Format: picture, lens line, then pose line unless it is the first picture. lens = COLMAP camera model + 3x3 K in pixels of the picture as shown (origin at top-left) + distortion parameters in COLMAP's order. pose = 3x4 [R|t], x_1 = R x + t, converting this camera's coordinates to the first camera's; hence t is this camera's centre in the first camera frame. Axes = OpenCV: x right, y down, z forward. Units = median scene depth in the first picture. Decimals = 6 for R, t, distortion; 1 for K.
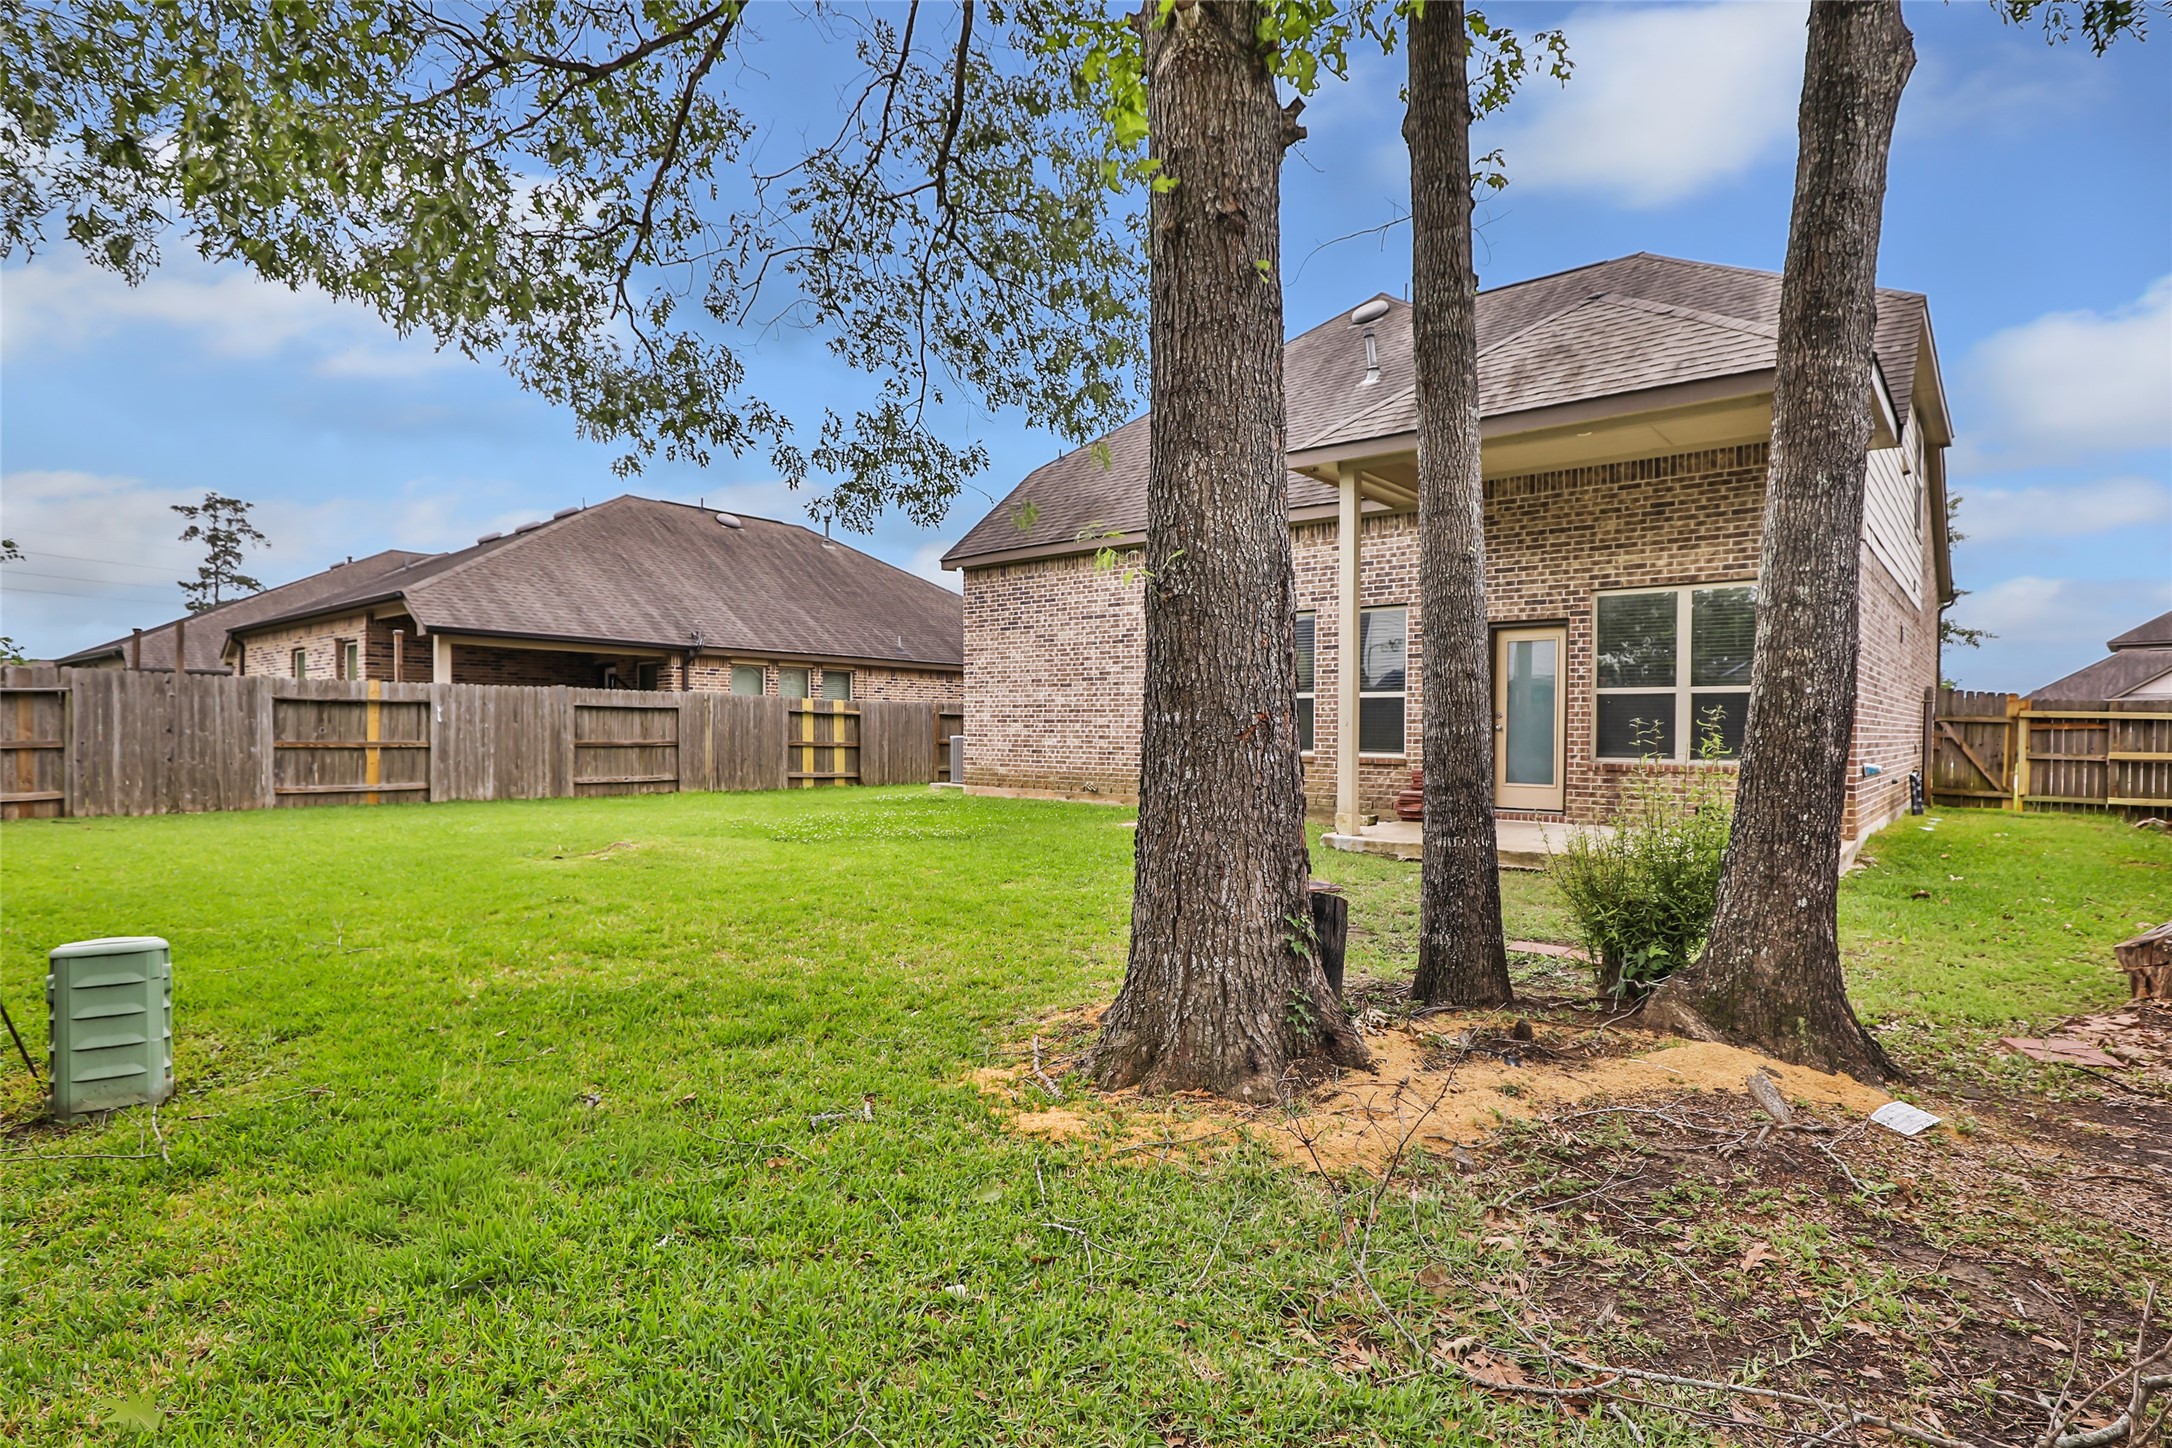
lens RADIAL K [[1093.4, 0, 1085.8], [0, 1093.4, 730.5], [0, 0, 1]] dist [-0.033937, 0.000032]
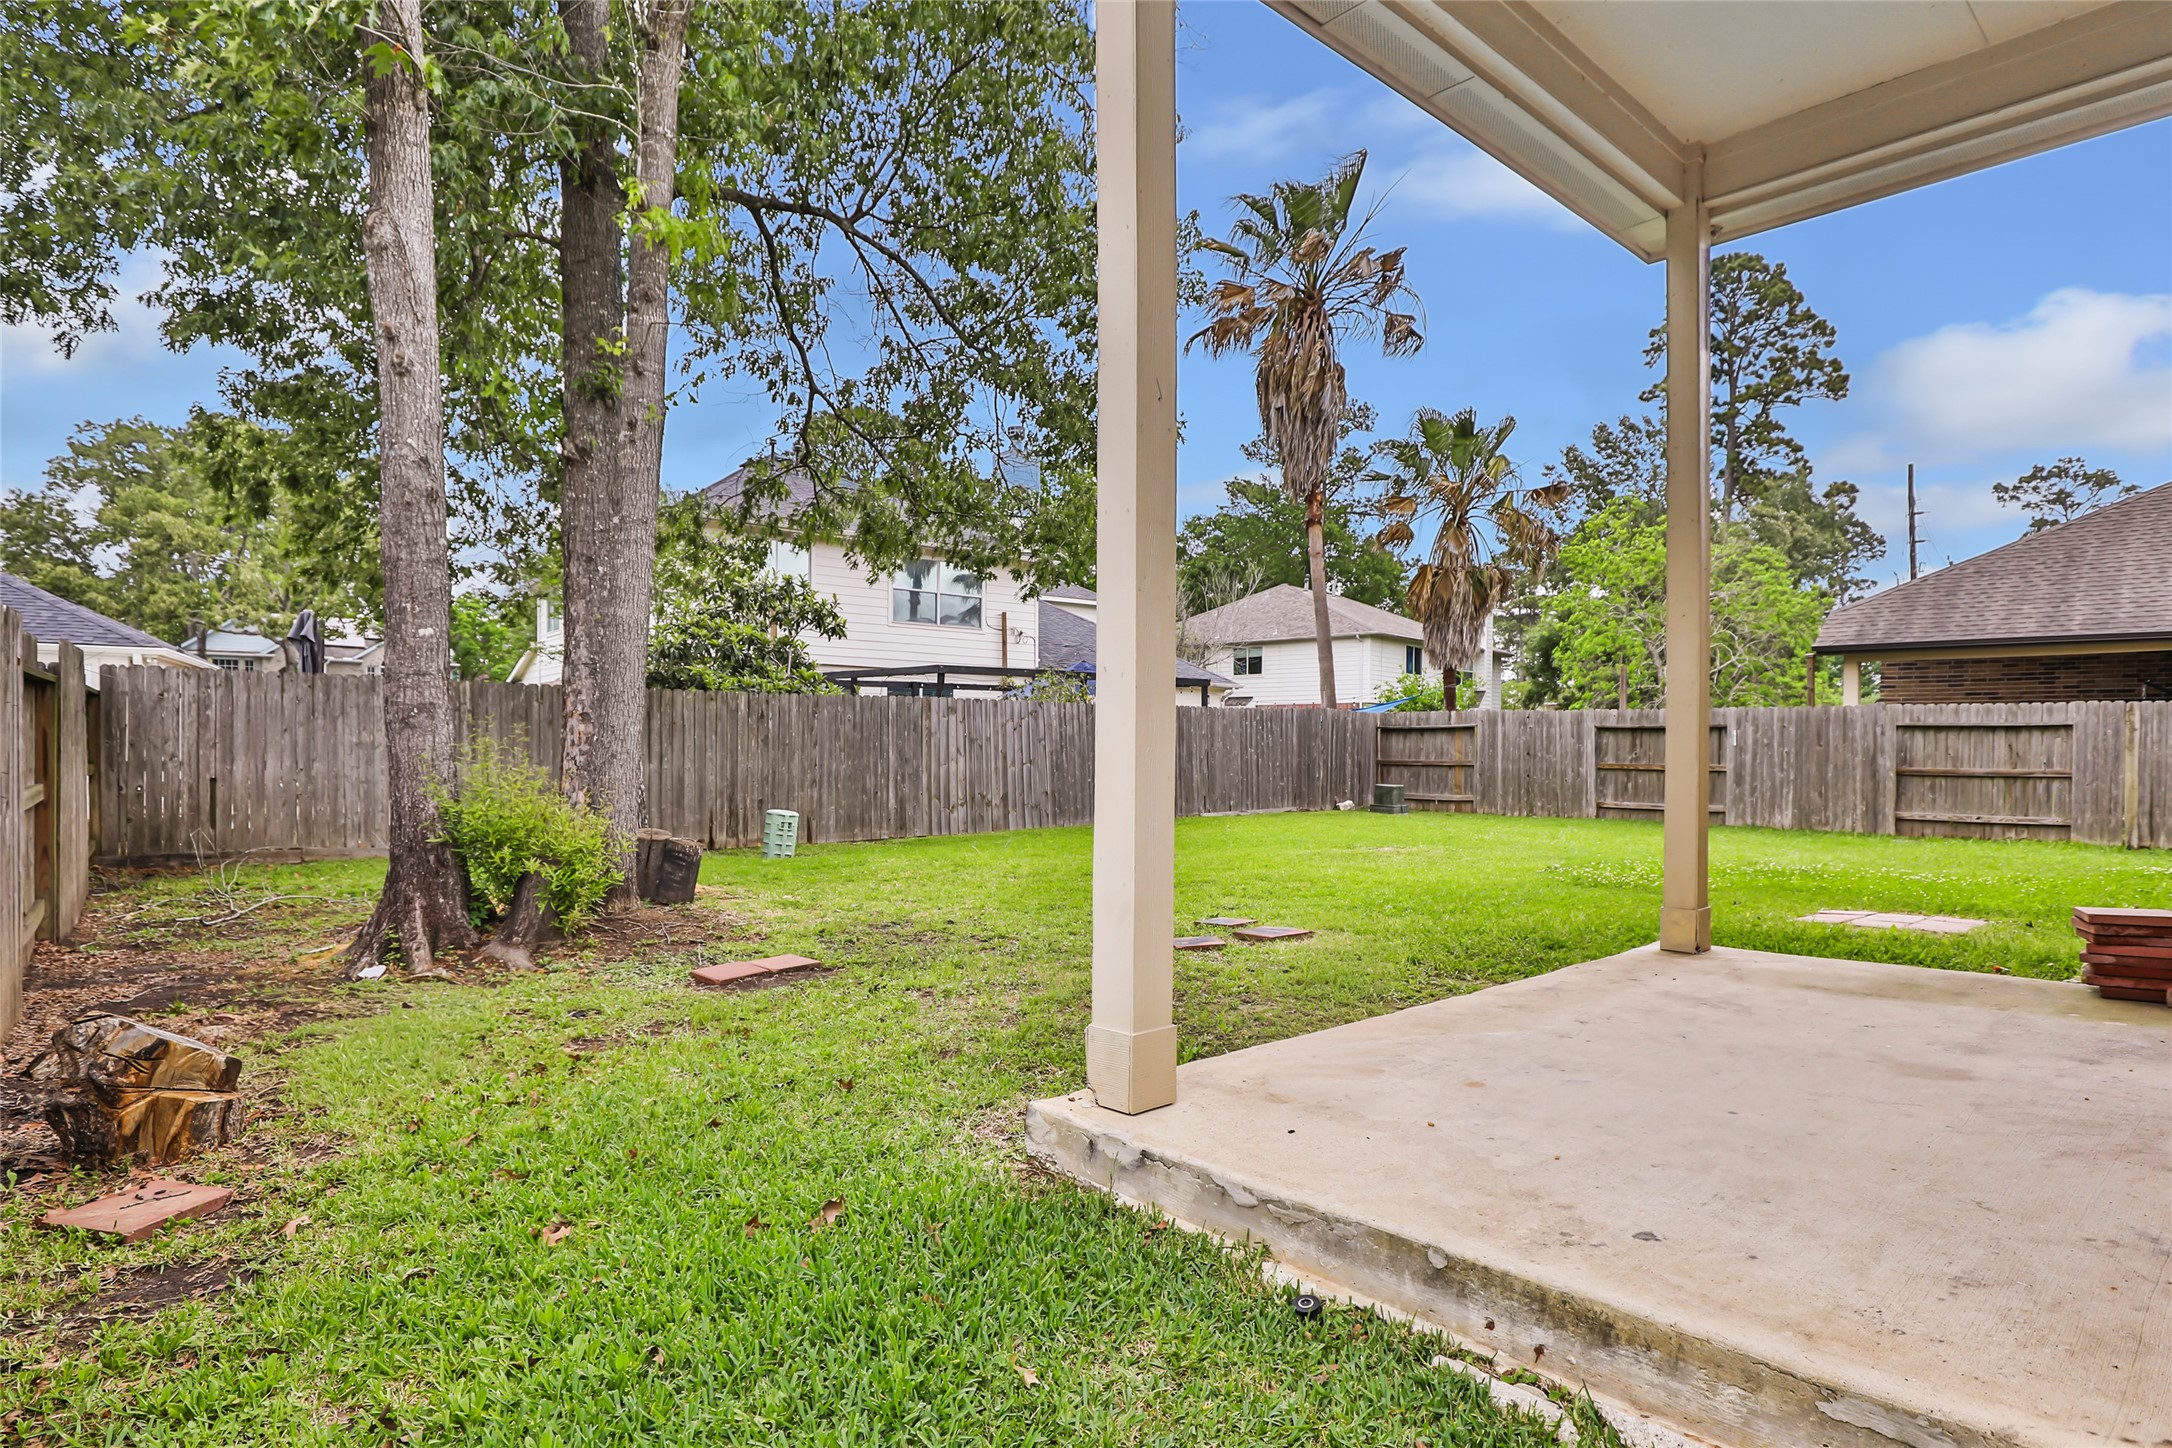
lens RADIAL K [[1146.0, 0, 1085.8], [0, 1146.0, 740.8], [0, 0, 1]] dist [-0.007775, -0.001538]
pose [[-0.114931, -0.014219, -0.993272, 0.529344], [-0.008891, 0.999872, -0.013285, 0.006736], [0.993334, 0.007304, -0.115042, 0.527178]]
